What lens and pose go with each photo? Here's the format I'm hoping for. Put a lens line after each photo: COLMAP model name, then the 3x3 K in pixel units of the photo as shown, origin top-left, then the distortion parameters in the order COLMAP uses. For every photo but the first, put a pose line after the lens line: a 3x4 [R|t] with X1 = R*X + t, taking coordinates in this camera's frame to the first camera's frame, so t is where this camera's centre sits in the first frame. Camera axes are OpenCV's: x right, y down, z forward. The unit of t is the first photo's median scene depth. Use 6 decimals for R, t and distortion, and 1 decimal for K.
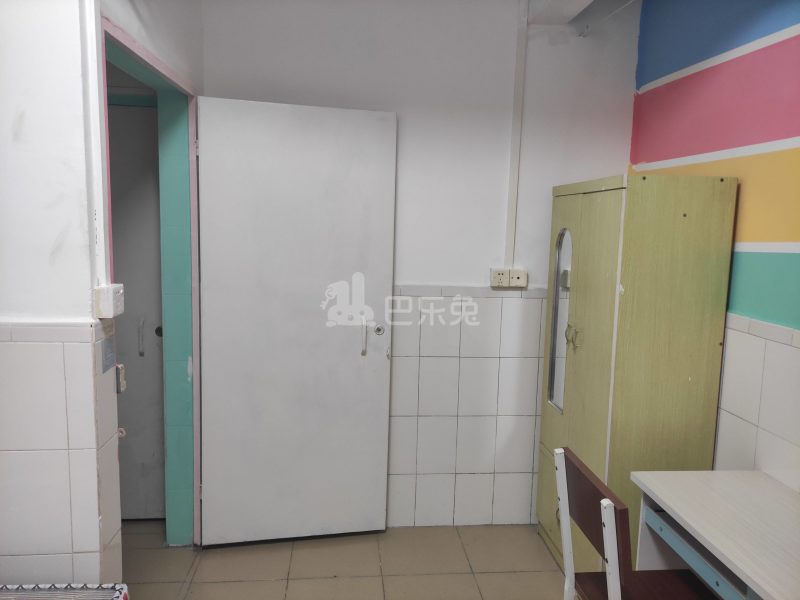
lens RADIAL K [[579.9, 0, 406.4], [0, 579.9, 300.3], [0, 0, 1]] dist [0.053455, -0.033372]
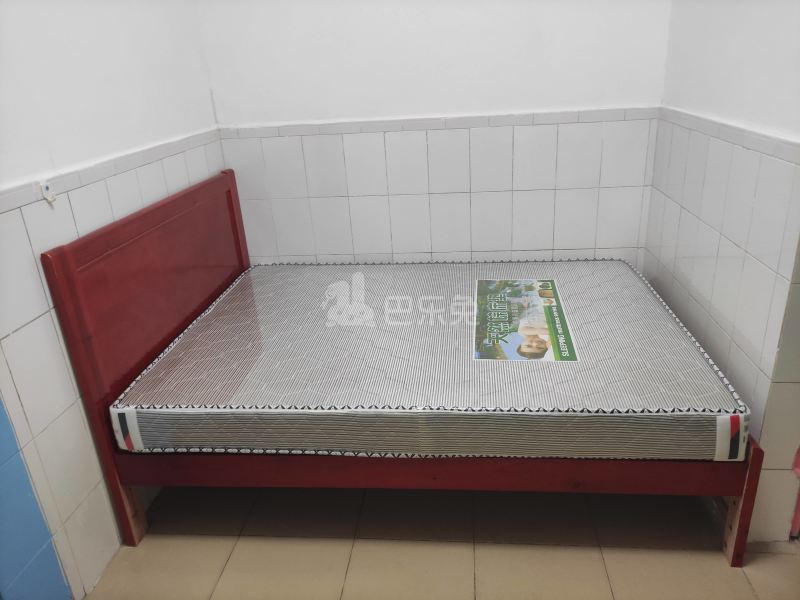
lens RADIAL K [[591.3, 0, 404.8], [0, 591.3, 299.7], [0, 0, 1]] dist [0.048751, -0.038390]
pose [[-0.190917, 0.355550, -0.914951, 0.496270], [-0.064030, 0.925600, 0.373049, -0.046877], [0.979516, 0.129806, -0.153947, 0.528182]]
